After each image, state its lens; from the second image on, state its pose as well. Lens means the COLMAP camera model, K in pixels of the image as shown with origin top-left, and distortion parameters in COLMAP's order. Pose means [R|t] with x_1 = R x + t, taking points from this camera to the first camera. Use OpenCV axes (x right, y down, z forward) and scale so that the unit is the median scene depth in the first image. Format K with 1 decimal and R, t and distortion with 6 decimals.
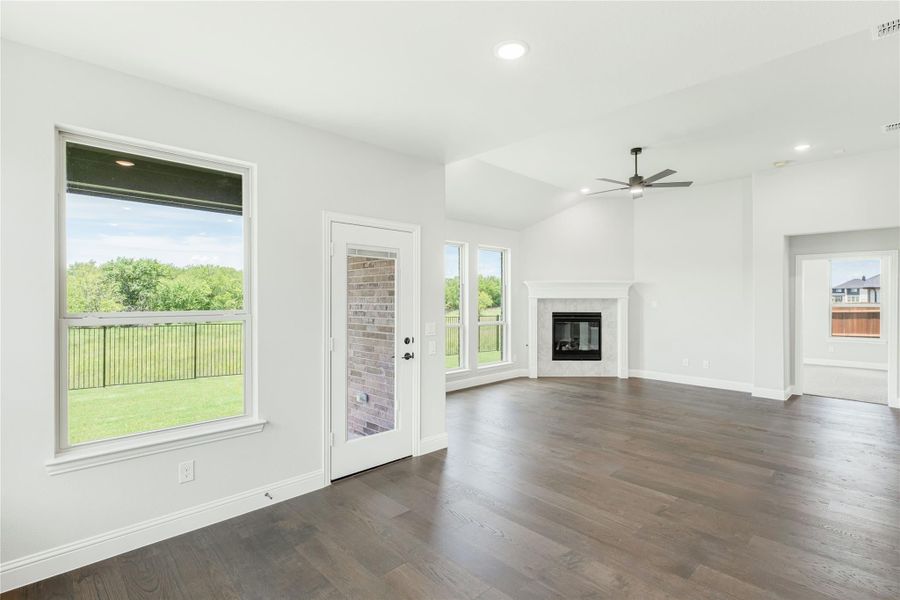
lens RADIAL K [[414.5, 0, 463.6], [0, 414.5, 304.1], [0, 0, 1]] dist [-0.000842, -0.000957]
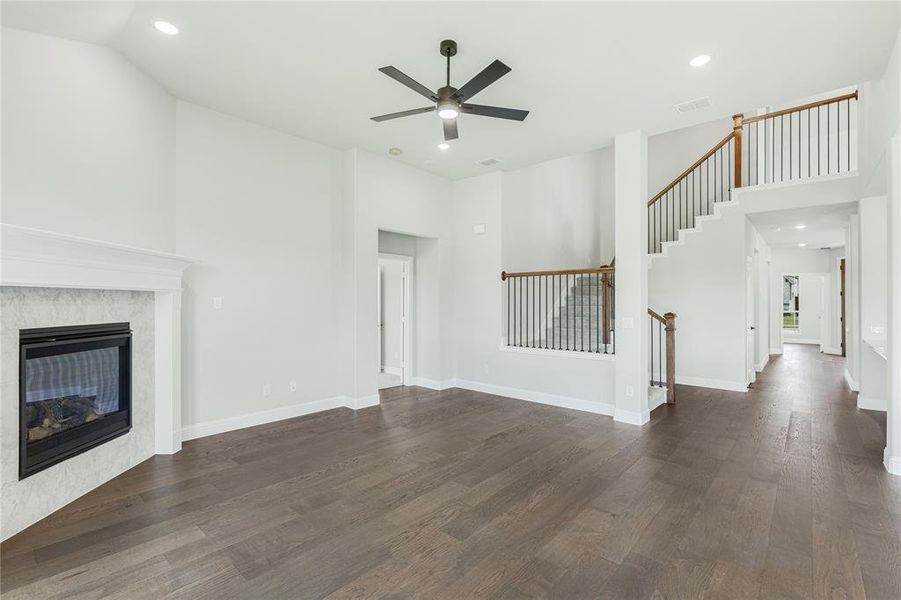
lens RADIAL K [[414.9, 0, 445.3], [0, 414.9, 299.7], [0, 0, 1]] dist [-0.000842, -0.000957]
pose [[-0.064993, -0.002212, 0.997883, -0.125868], [0.003321, 0.999992, 0.002433, -0.003012], [-0.997880, 0.003472, -0.064985, 0.697619]]
